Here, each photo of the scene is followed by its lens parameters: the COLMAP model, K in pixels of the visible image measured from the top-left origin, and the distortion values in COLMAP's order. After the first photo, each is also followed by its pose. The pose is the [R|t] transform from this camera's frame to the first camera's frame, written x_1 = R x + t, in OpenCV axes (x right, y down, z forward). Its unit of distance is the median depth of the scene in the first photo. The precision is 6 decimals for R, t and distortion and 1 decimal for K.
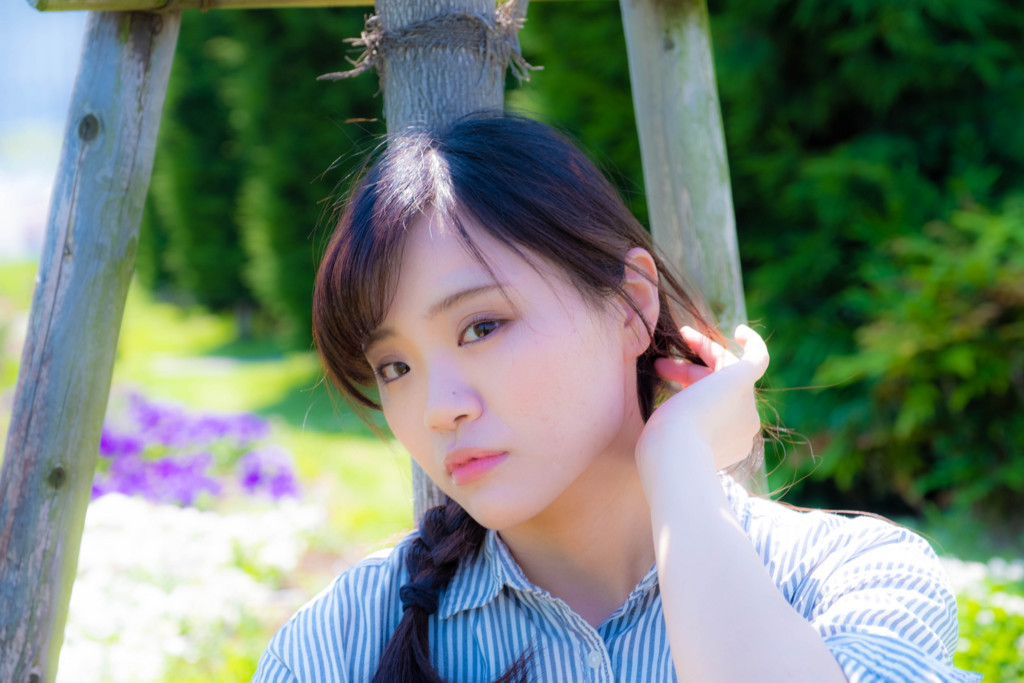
lens RADIAL K [[2473.6, 0, 498.4], [0, 2473.6, 344.8], [0, 0, 1]] dist [0.021461, 0.144993]
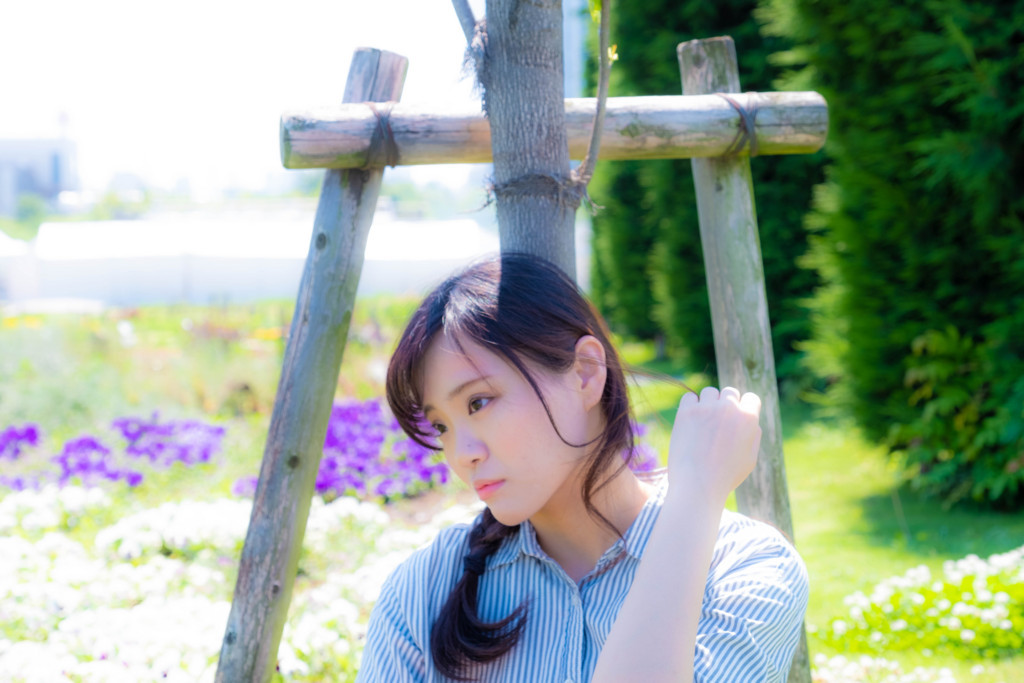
lens RADIAL K [[1910.5, 0, 512.0], [0, 1910.5, 341.5], [0, 0, 1]] dist [-0.001242, 0.208699]
pose [[0.979490, 0.027491, -0.199606, 0.198340], [-0.029574, 0.999535, -0.007460, -0.018111], [0.199308, 0.013210, 0.979848, -0.169055]]
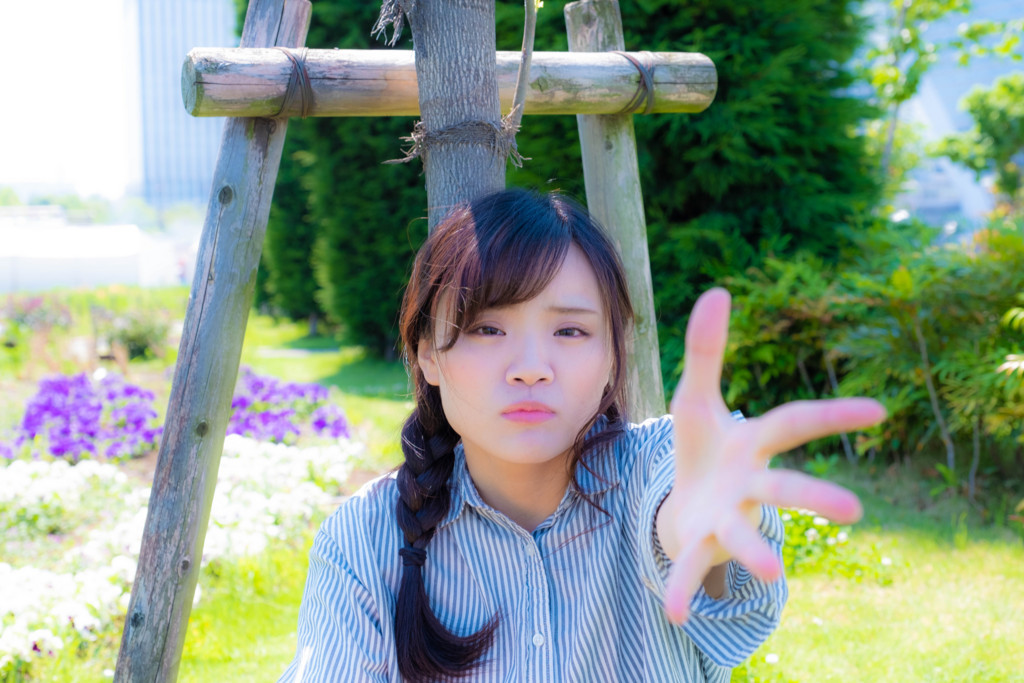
lens RADIAL K [[1510.1, 0, 512.0], [0, 1510.1, 341.5], [0, 0, 1]] dist [0.023560, -0.129646]
pose [[0.999522, 0.008971, 0.029588, -0.018804], [-0.008972, 0.999960, -0.000094, -0.000839], [-0.029588, -0.000171, 0.999562, 0.082651]]
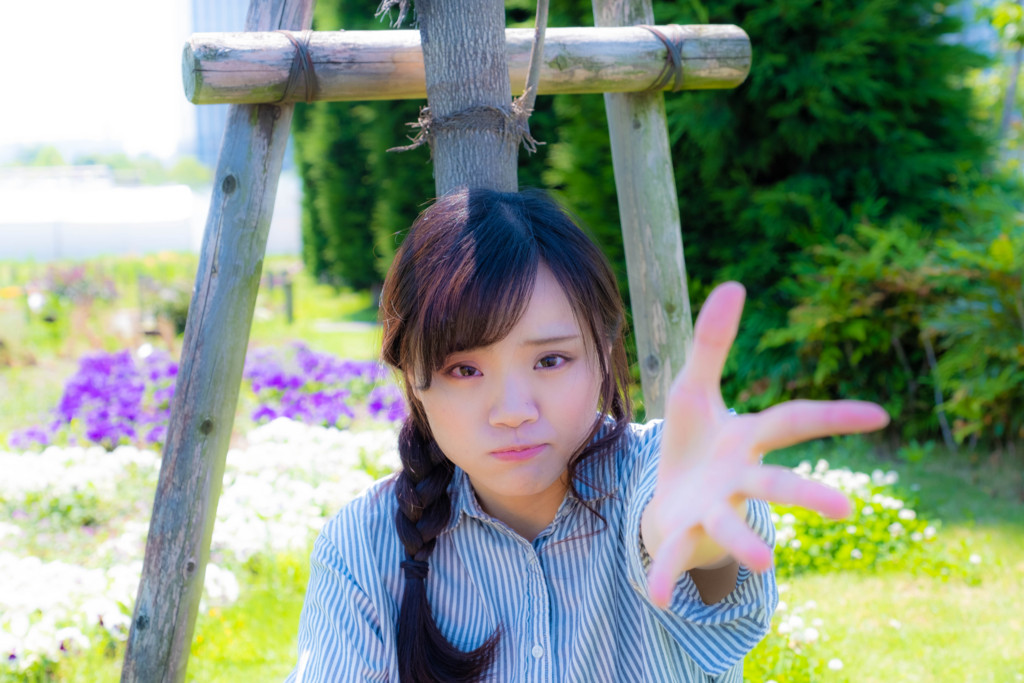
lens RADIAL K [[1674.4, 0, 512.0], [0, 1674.4, 341.5], [0, 0, 1]] dist [-0.029215, -0.032938]
pose [[0.999665, 0.005101, -0.025378, 0.024092], [-0.004607, 0.999799, 0.019510, -0.015998], [0.025473, -0.019386, 0.999488, 0.029906]]
